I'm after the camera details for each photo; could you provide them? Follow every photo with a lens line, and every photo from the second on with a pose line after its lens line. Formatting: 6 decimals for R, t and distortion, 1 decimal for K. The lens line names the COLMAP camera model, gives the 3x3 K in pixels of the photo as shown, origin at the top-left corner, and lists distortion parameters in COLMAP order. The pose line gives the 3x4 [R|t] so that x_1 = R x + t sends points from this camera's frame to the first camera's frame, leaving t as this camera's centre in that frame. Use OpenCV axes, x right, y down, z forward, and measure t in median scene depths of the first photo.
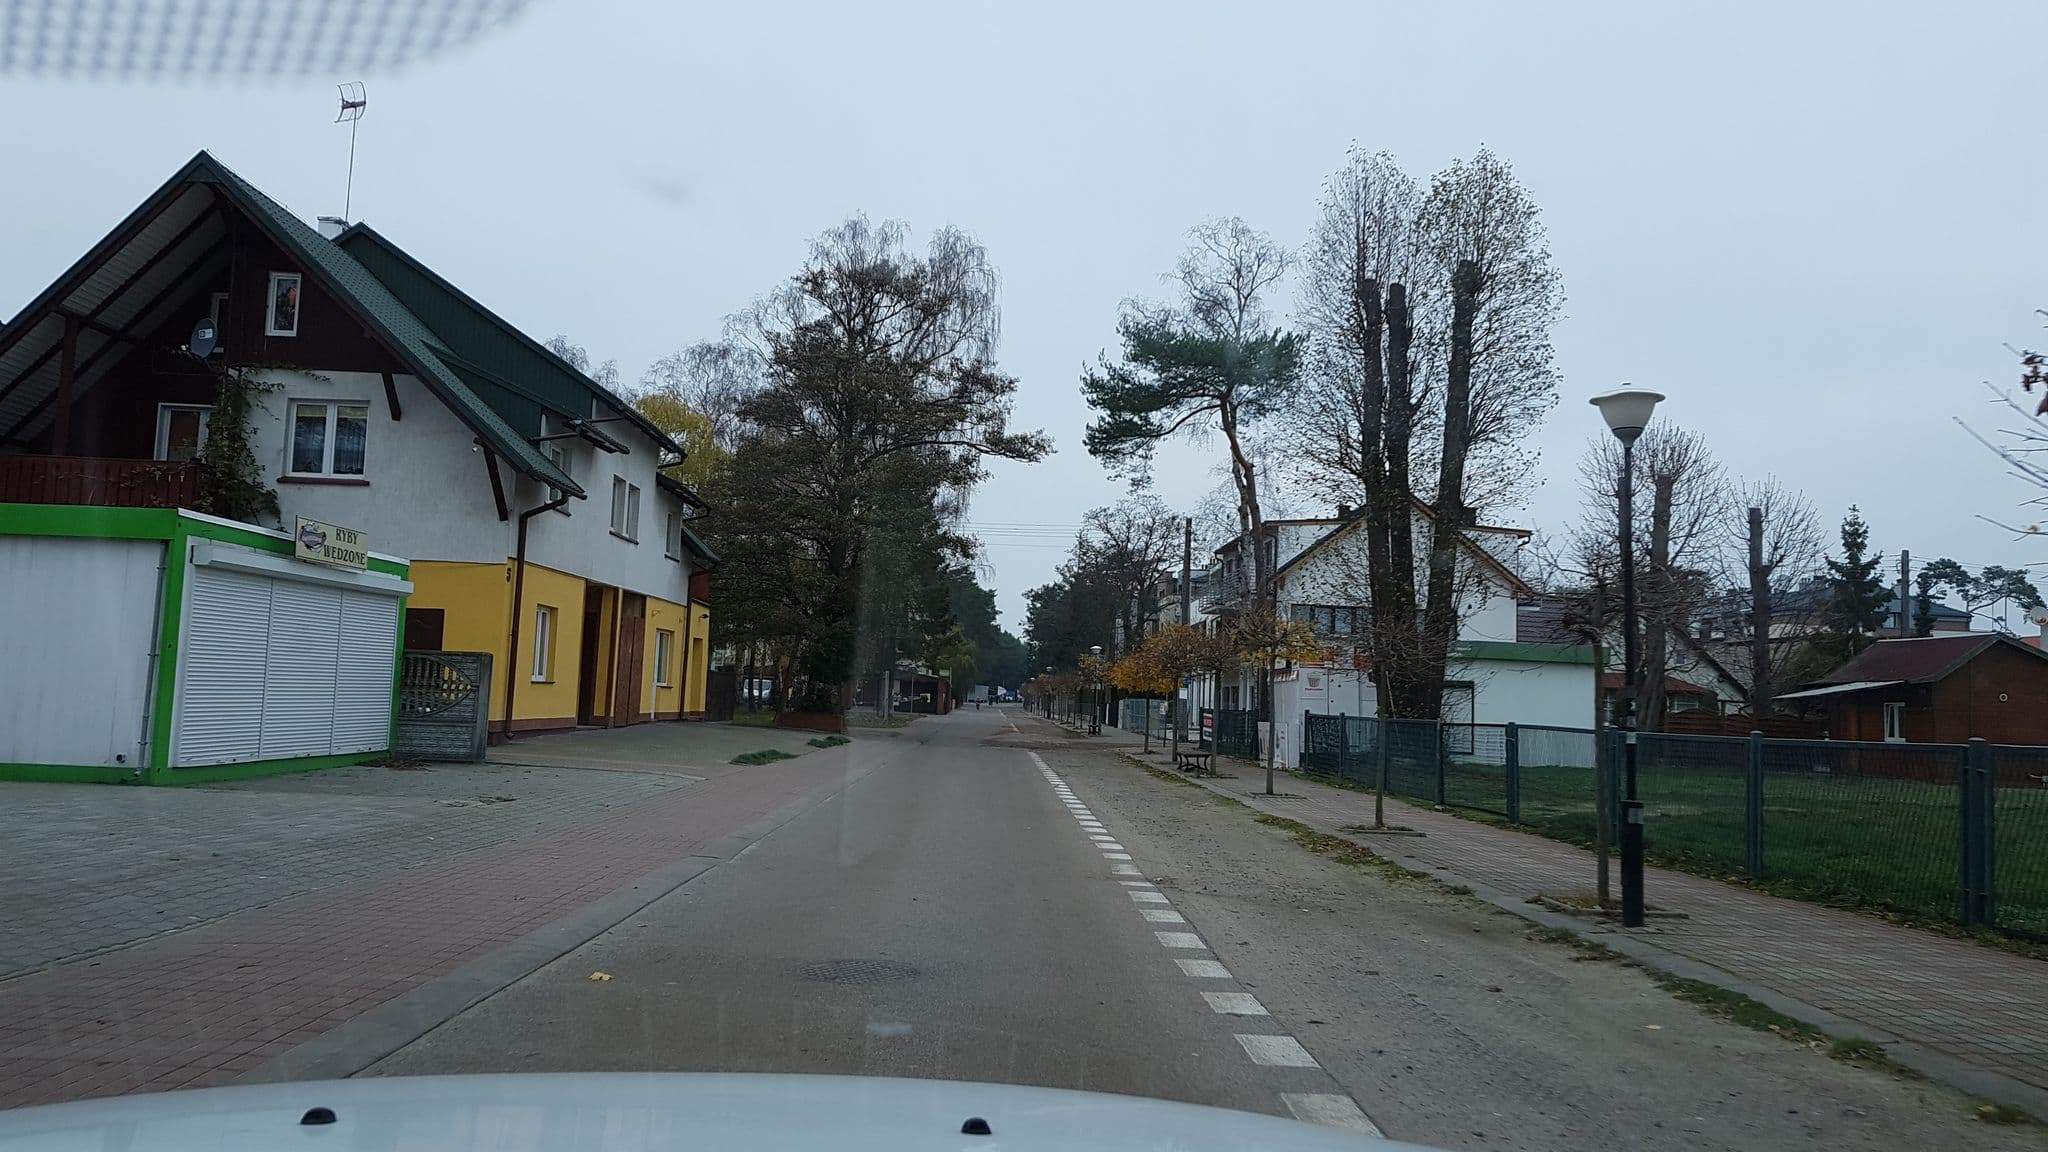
lens RADIAL K [[1400.1, 0, 1022.3], [0, 1400.1, 520.2], [0, 0, 1]] dist [-0.002677, -0.001048]
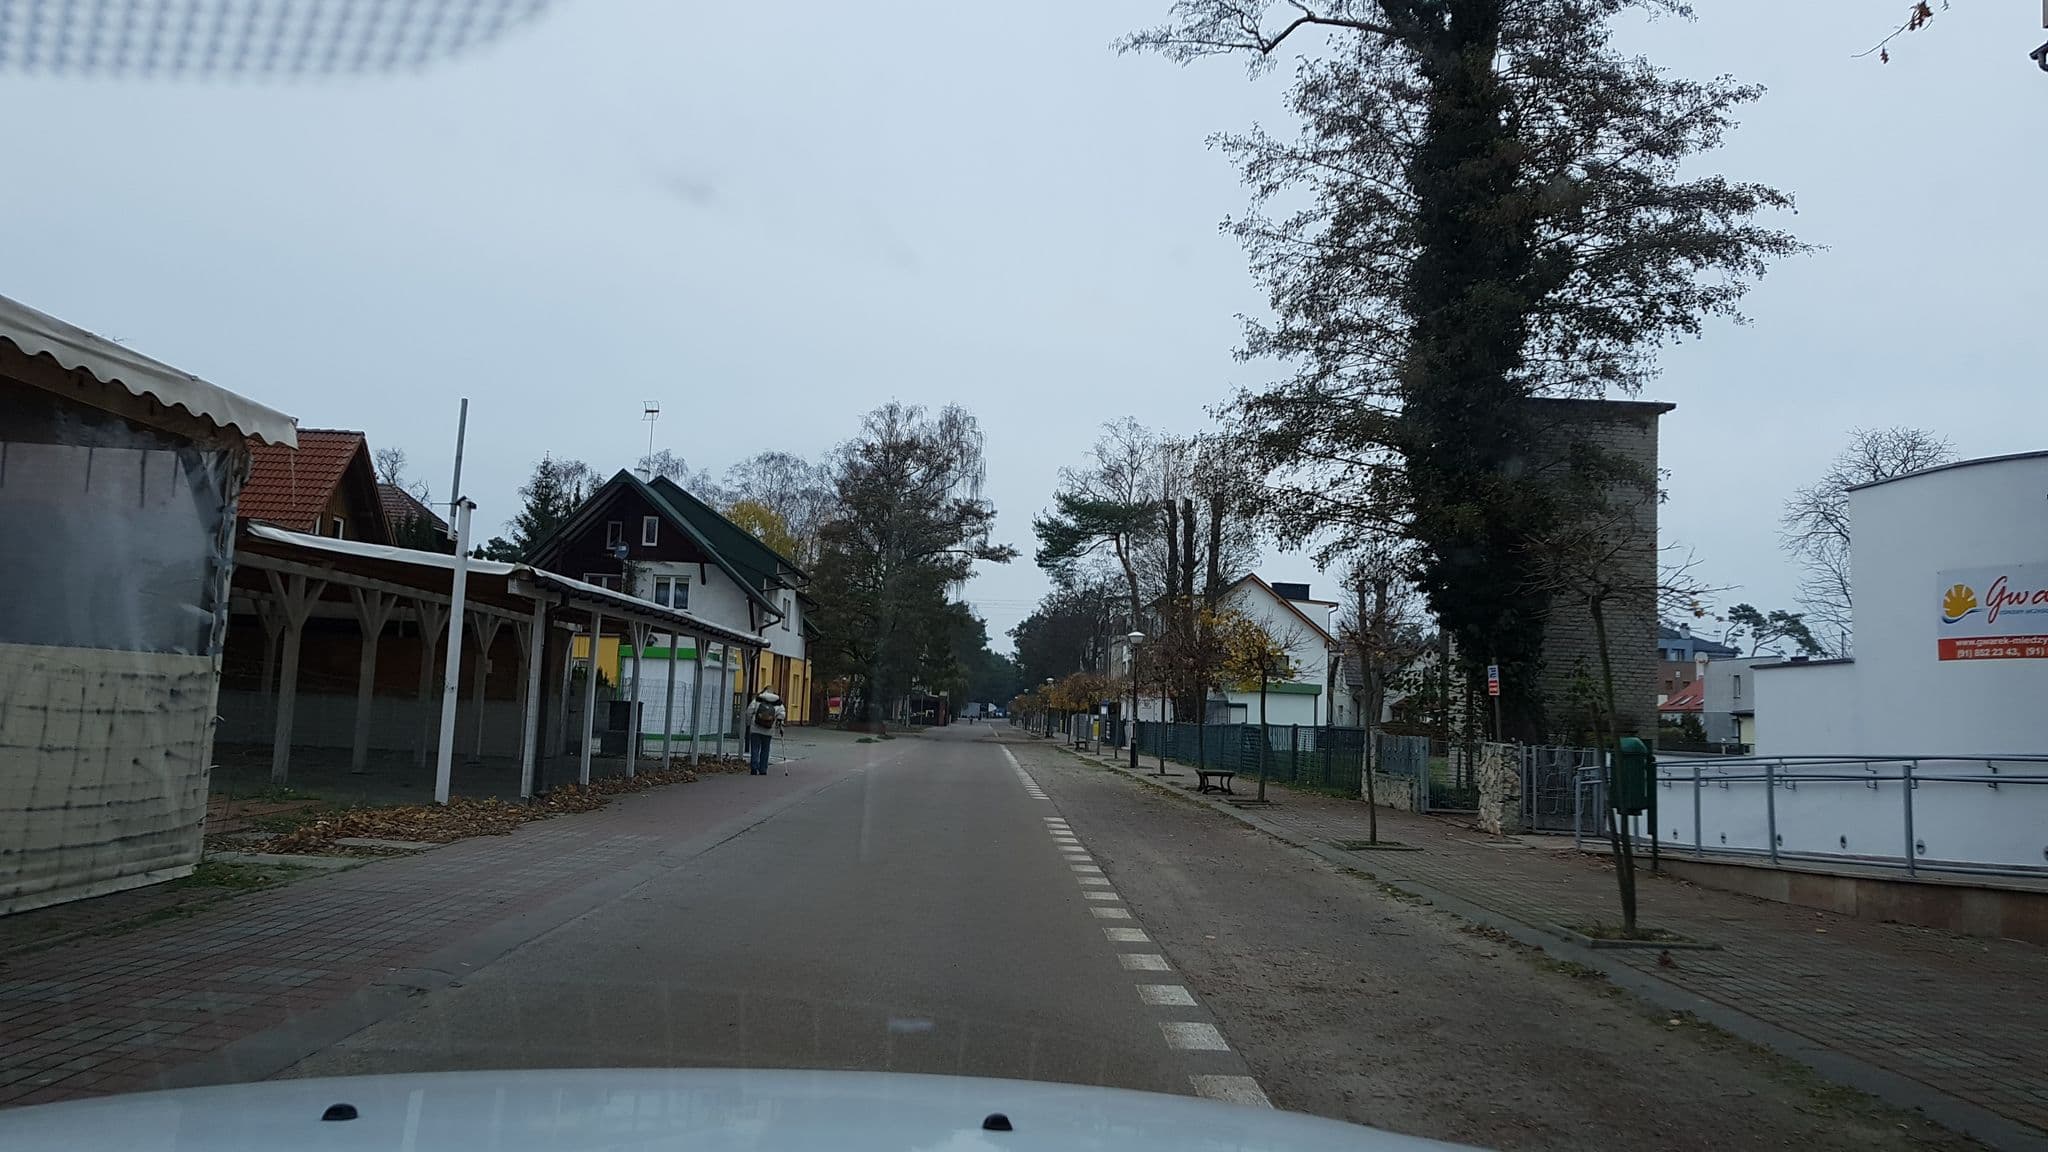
lens RADIAL K [[1398.1, 0, 1024.0], [0, 1398.1, 576.0], [0, 0, 1]] dist [0.002213, 0.000560]
pose [[0.999979, 0.001917, 0.006248, 0.018405], [-0.002089, 0.999616, 0.027629, -0.071574], [-0.006193, -0.027641, 0.999599, -0.575514]]
